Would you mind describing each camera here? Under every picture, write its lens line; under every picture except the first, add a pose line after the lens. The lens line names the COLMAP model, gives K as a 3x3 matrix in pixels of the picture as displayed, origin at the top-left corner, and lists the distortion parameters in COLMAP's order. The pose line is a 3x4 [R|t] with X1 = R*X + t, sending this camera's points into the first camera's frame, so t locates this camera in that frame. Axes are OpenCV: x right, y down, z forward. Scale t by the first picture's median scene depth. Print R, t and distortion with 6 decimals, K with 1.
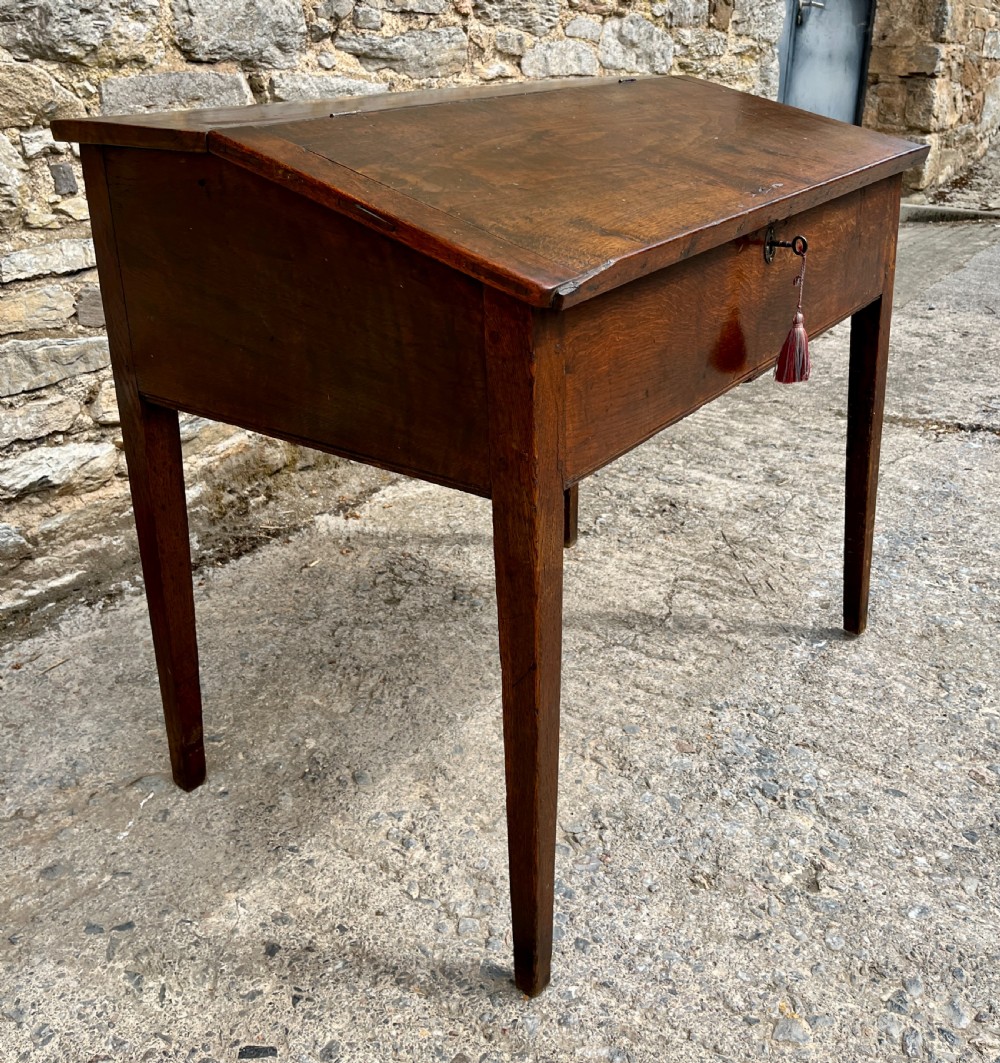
lens RADIAL K [[1089.1, 0, 503.9], [0, 1089.1, 436.0], [0, 0, 1]] dist [0.029412, 0.000000]
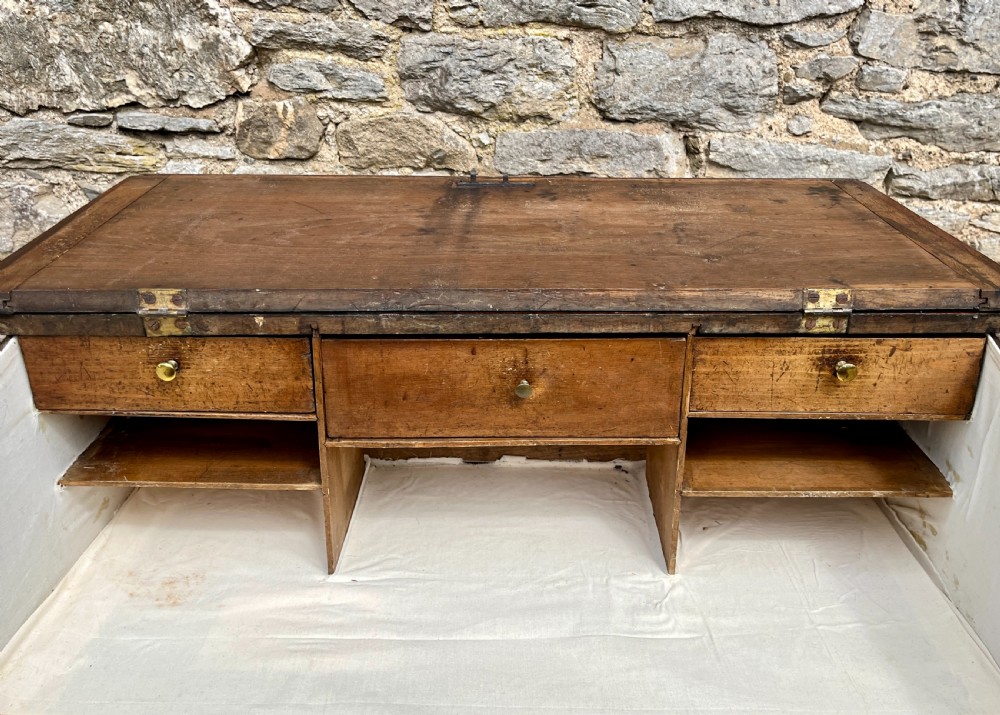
lens RADIAL K [[844.7, 0, 510.0], [0, 844.7, 336.8], [0, 0, 1]] dist [0.058599, -0.066476]
pose [[0.584802, 0.350853, -0.731374, 0.330236], [-0.301767, 0.931008, 0.205329, -0.326027], [0.752956, 0.100628, 0.650332, 0.510013]]
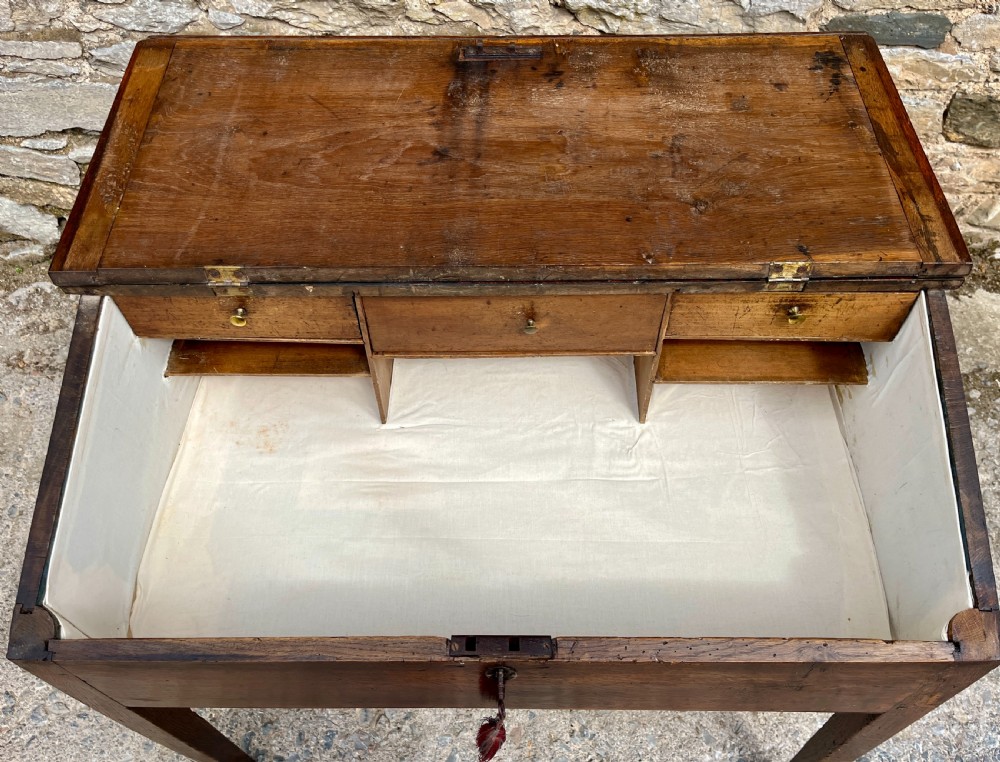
lens RADIAL K [[812.3, 0, 504.9], [0, 812.3, 382.6], [0, 0, 1]] dist [0.073810, -0.105871]
pose [[0.584368, 0.678222, -0.445566, 0.265051], [-0.288162, 0.686720, 0.667367, -0.535938], [0.758602, -0.261592, 0.596735, 0.472392]]
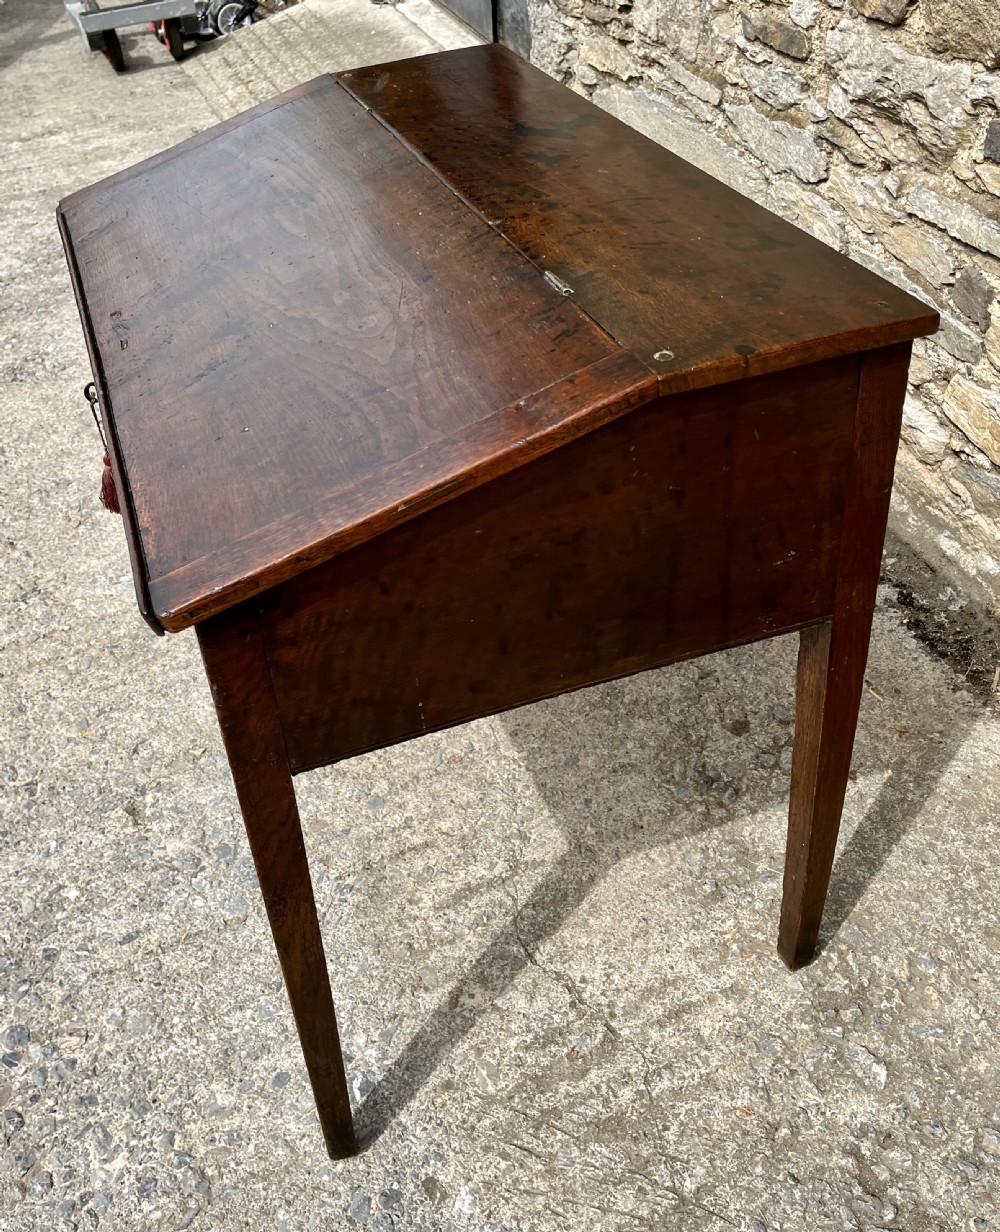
lens RADIAL K [[1175.5, 0, 510.6], [0, 1175.5, 523.7], [0, 0, 1]] dist [0.028546, 0.000000]
pose [[-0.527833, 0.541930, -0.653990, 0.552087], [-0.233092, 0.648001, 0.725095, -0.629394], [0.816738, 0.535169, -0.215717, 1.079118]]
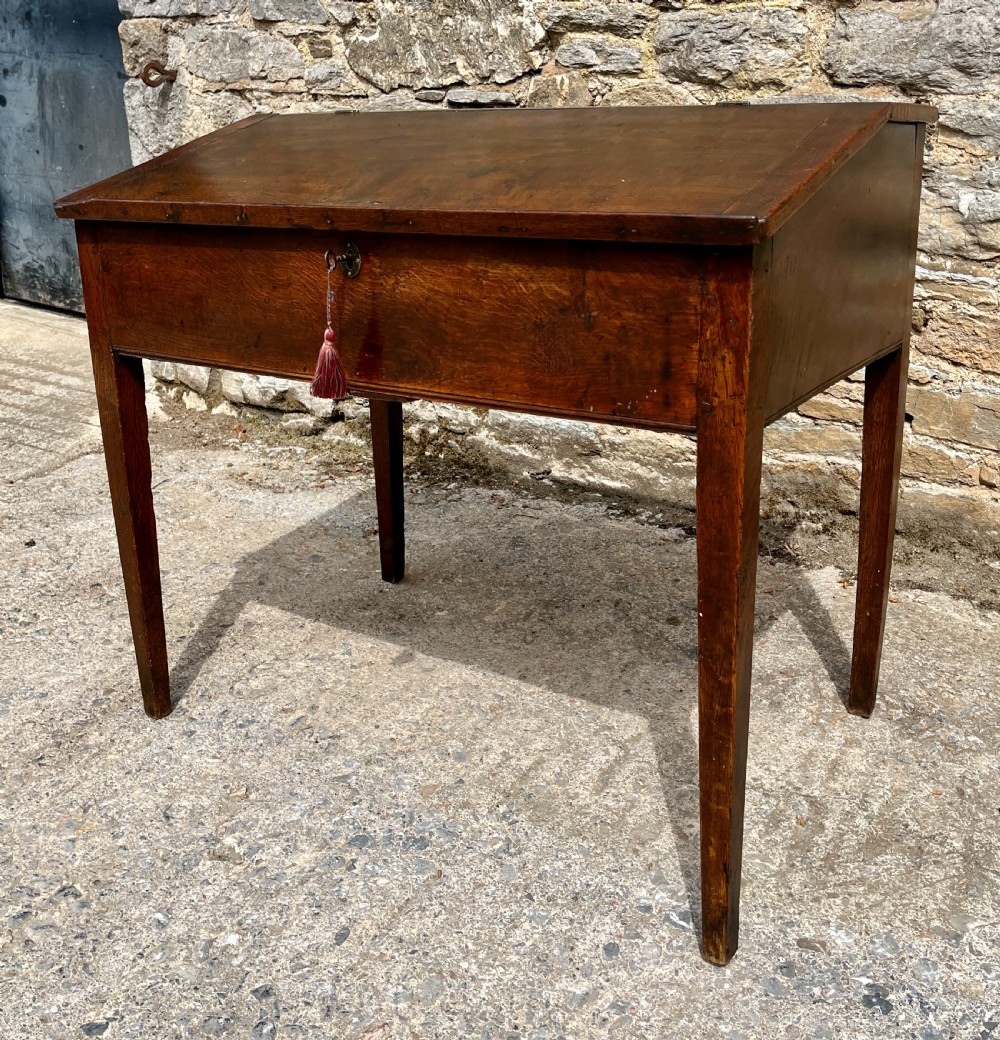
lens RADIAL K [[1097.6, 0, 514.8], [0, 1097.6, 435.1], [0, 0, 1]] dist [0.031547, 0.000000]
pose [[0.085132, 0.306058, -0.948199, 0.870820], [-0.340890, 0.903170, 0.260918, -0.238189], [0.936241, 0.301019, 0.181221, 0.704602]]
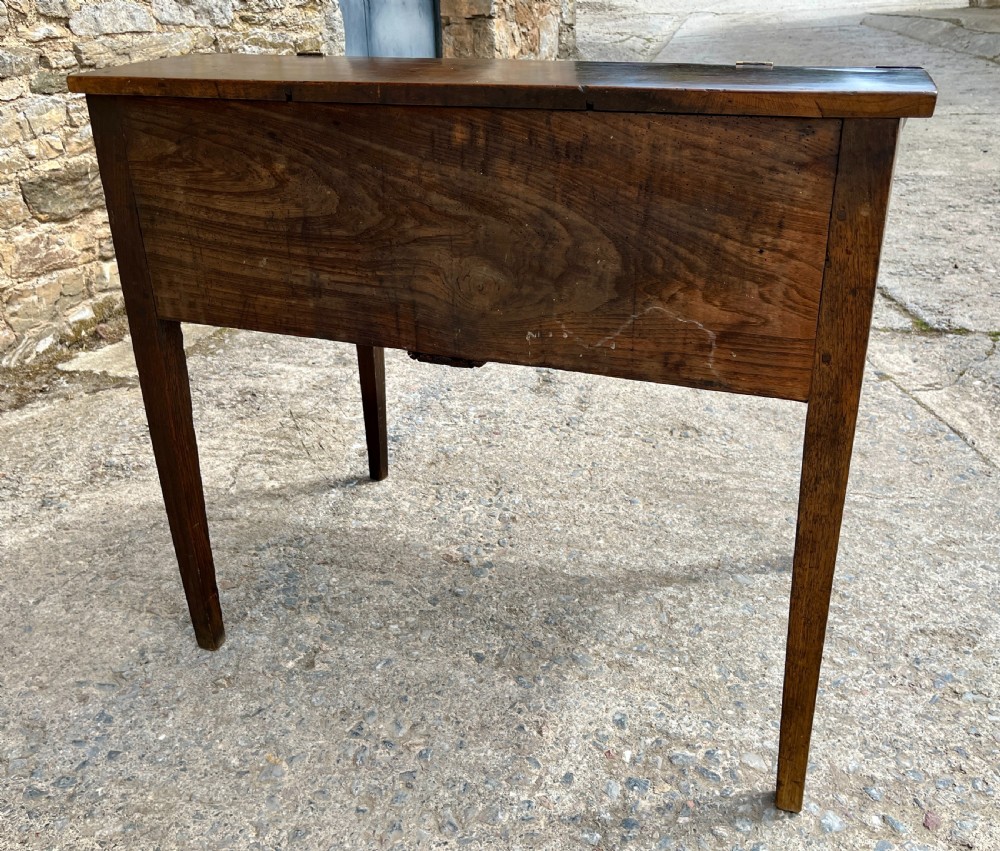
lens RADIAL K [[933.3, 0, 513.0], [0, 933.3, 392.8], [0, 0, 1]] dist [0.019782, 0.000000]
pose [[0.946999, -0.157783, 0.279816, 0.184597], [0.140762, 0.986802, 0.080050, 0.025579], [-0.288754, -0.036419, 0.956710, -0.093436]]
